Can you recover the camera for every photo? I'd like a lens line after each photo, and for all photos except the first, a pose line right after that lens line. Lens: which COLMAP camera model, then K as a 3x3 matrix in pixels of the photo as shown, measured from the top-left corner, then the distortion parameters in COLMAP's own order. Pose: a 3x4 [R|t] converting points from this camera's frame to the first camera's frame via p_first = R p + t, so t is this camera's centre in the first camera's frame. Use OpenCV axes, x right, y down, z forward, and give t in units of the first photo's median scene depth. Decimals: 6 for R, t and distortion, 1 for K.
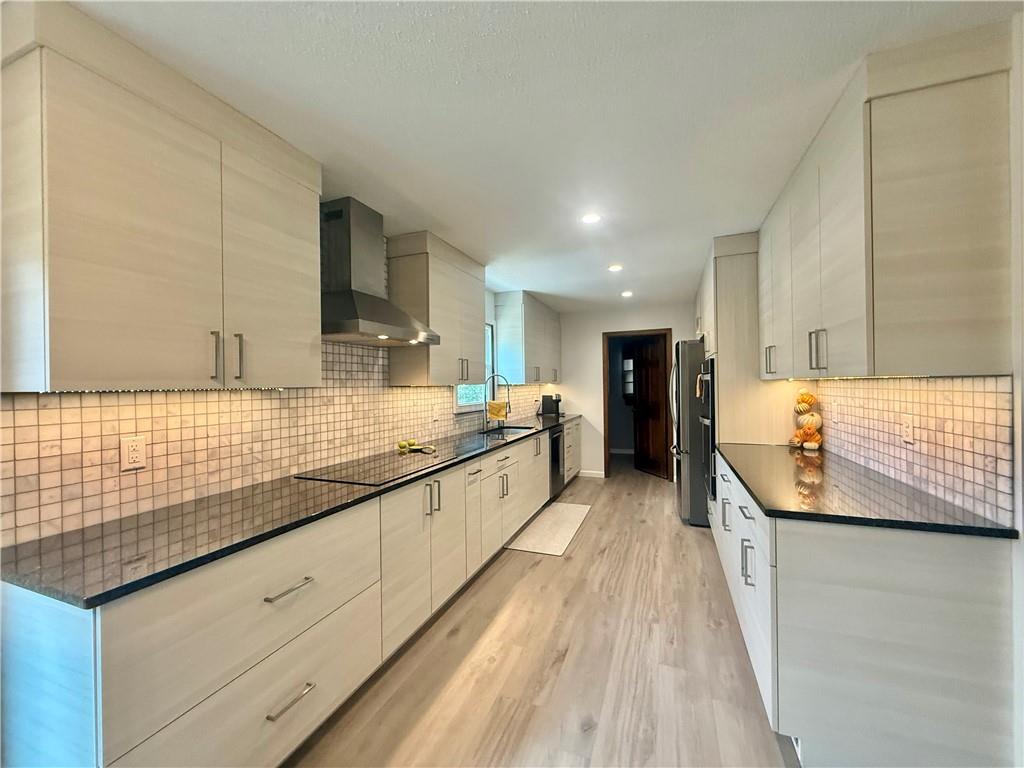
lens RADIAL K [[406.6, 0, 509.5], [0, 406.6, 383.3], [0, 0, 1]] dist [-0.001468, -0.000397]
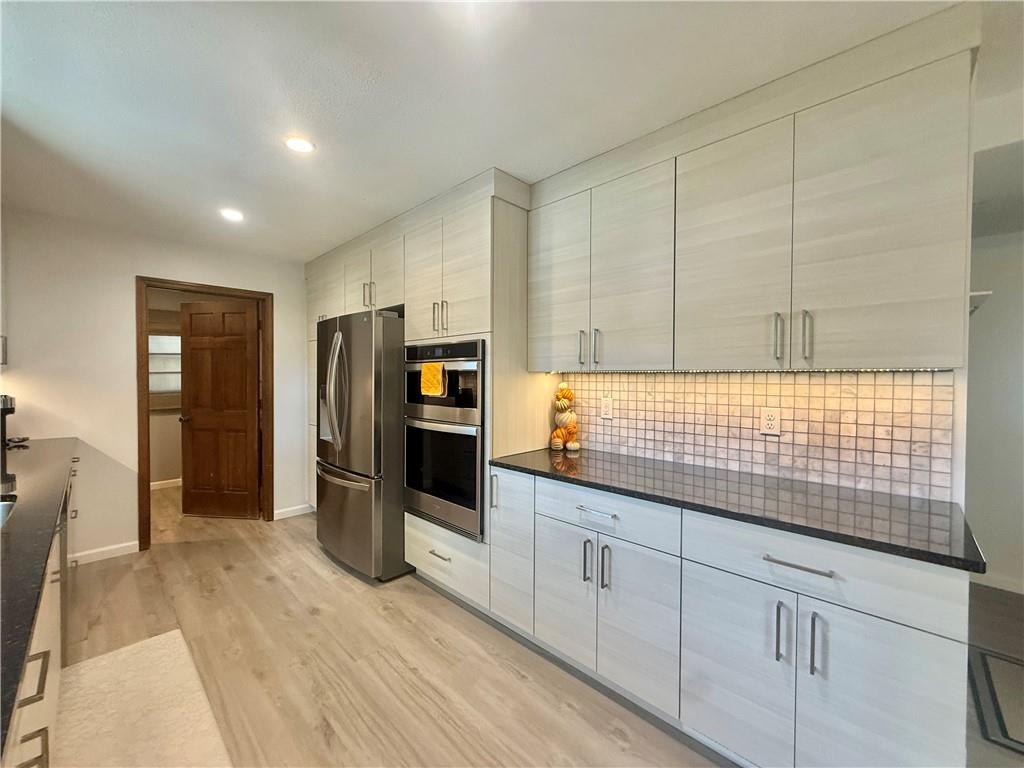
lens RADIAL K [[406.6, 0, 511.5], [0, 406.6, 381.6], [0, 0, 1]] dist [-0.001468, -0.000397]
pose [[0.388014, 0.005347, 0.921638, -0.139946], [-0.012246, 0.999925, -0.000645, 0.011690], [-0.921572, -0.011036, 0.388051, 0.733429]]
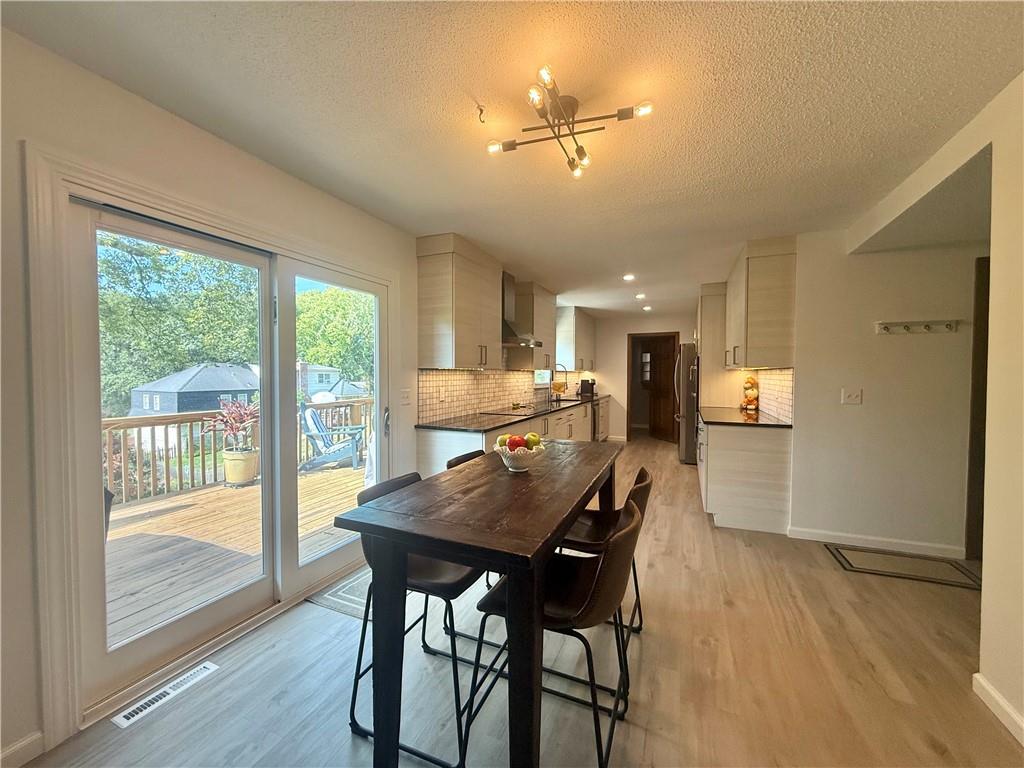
lens RADIAL K [[406.6, 0, 509.7], [0, 406.6, 382.2], [0, 0, 1]] dist [-0.001468, -0.000397]
pose [[0.999242, 0.016609, -0.035210, -0.230957], [-0.015712, 0.999549, 0.025588, 0.015712], [0.035619, -0.025016, 0.999052, -0.752212]]
